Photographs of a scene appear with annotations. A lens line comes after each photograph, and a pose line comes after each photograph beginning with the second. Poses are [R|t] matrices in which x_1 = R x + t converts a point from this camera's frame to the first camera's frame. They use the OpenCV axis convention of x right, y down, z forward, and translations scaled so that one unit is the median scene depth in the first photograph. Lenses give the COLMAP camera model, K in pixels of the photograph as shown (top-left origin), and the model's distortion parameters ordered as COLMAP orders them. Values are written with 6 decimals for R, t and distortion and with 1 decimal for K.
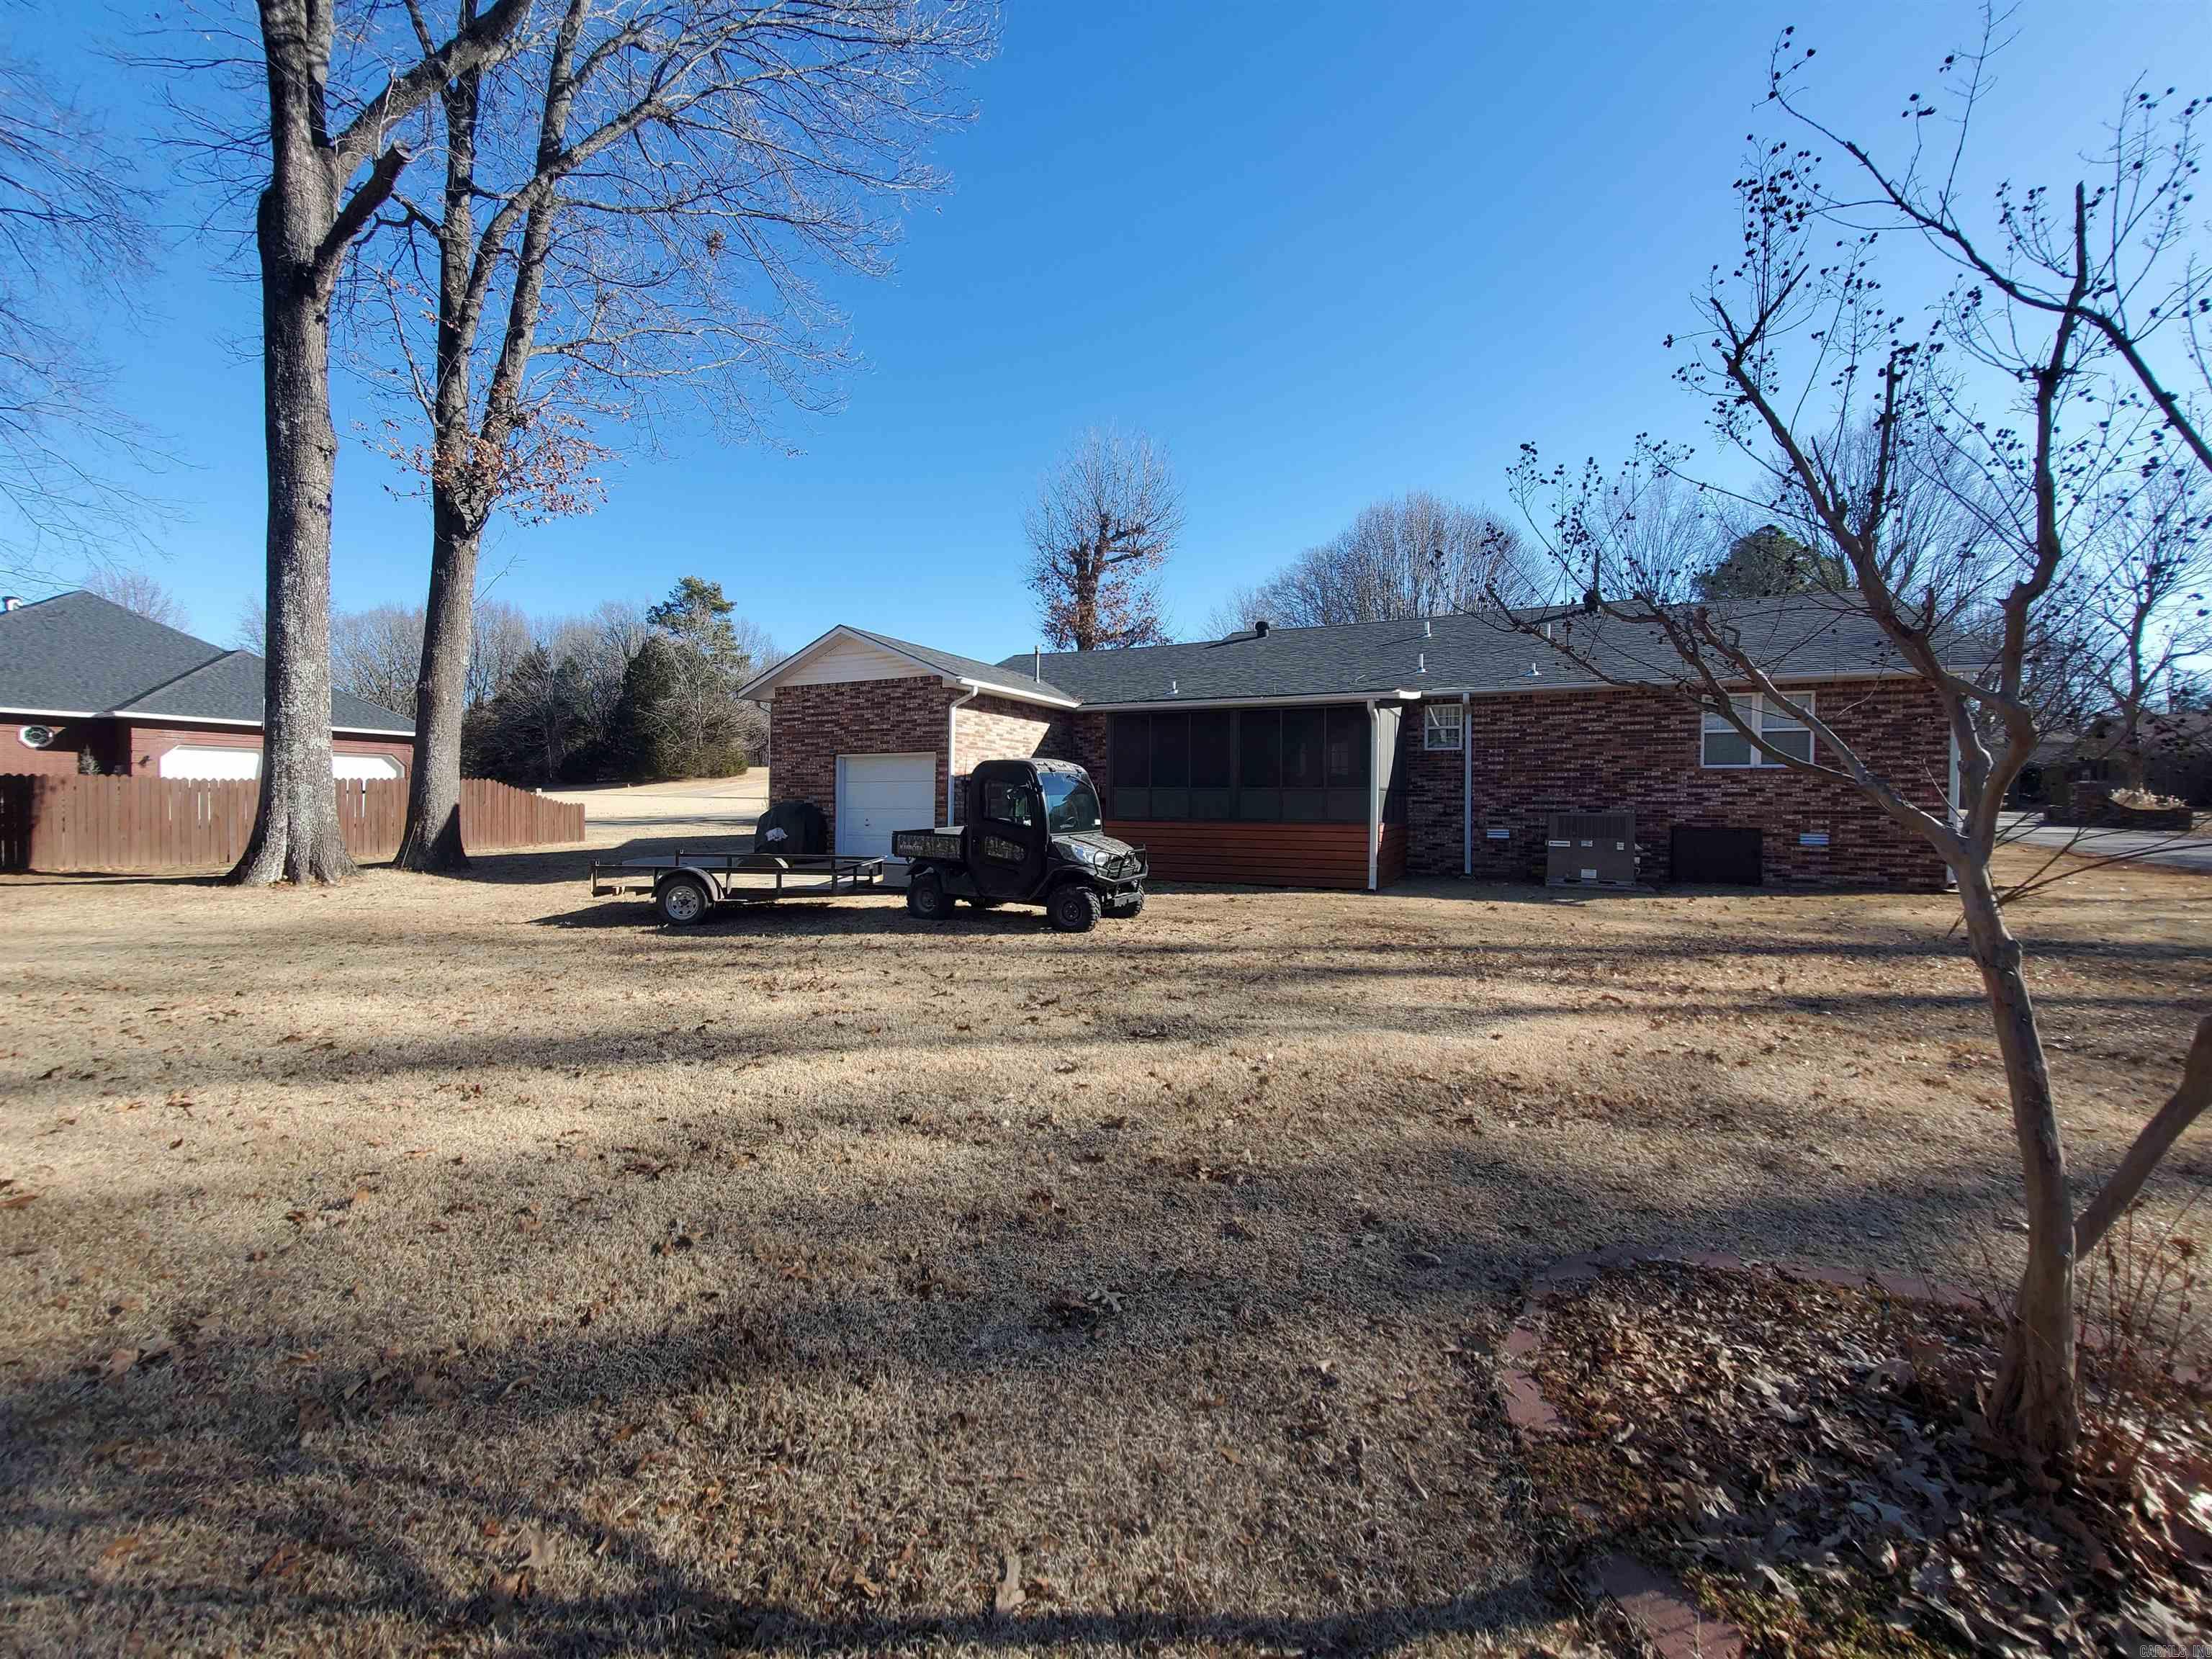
lens RADIAL K [[868.1, 0, 1111.2], [0, 868.1, 816.9], [0, 0, 1]] dist [-0.006057, 0.000115]
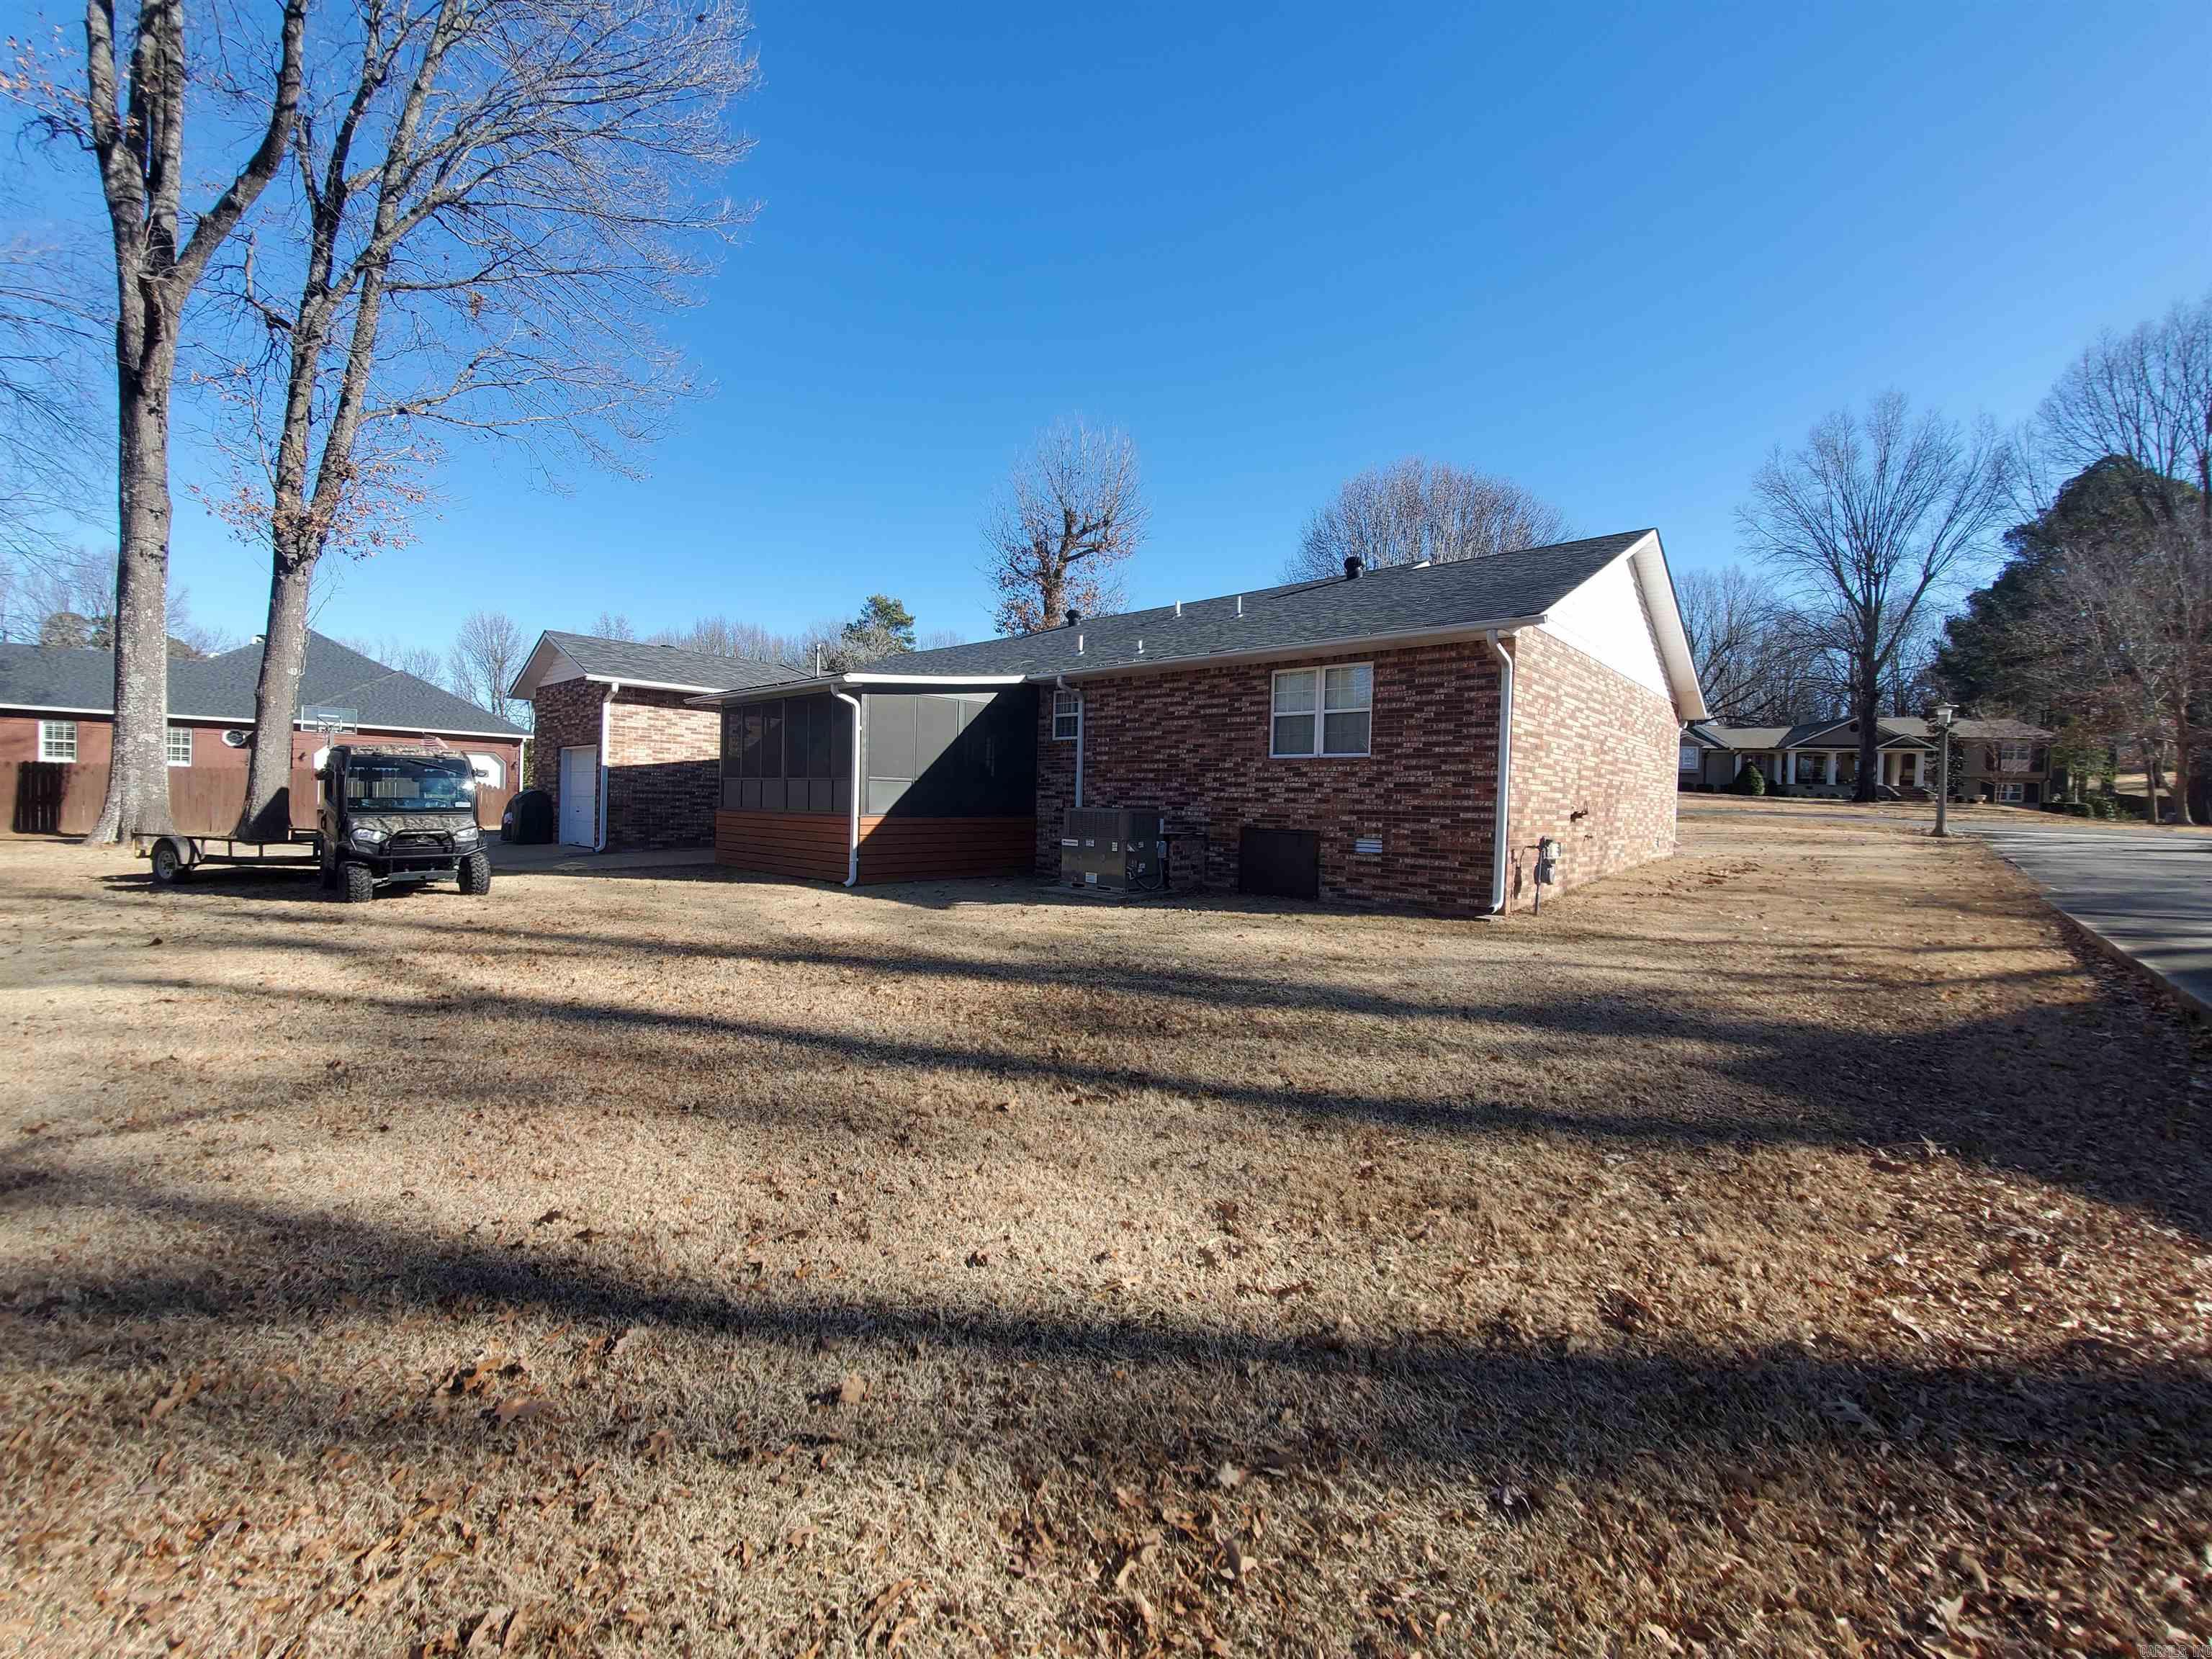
lens RADIAL K [[868.1, 0, 1111.2], [0, 868.1, 816.9], [0, 0, 1]] dist [-0.006057, 0.000115]
pose [[0.959441, 0.019730, -0.281217, 0.764934], [-0.020794, 0.999783, -0.000798, 0.004168], [0.281141, 0.006613, 0.959644, 0.150629]]
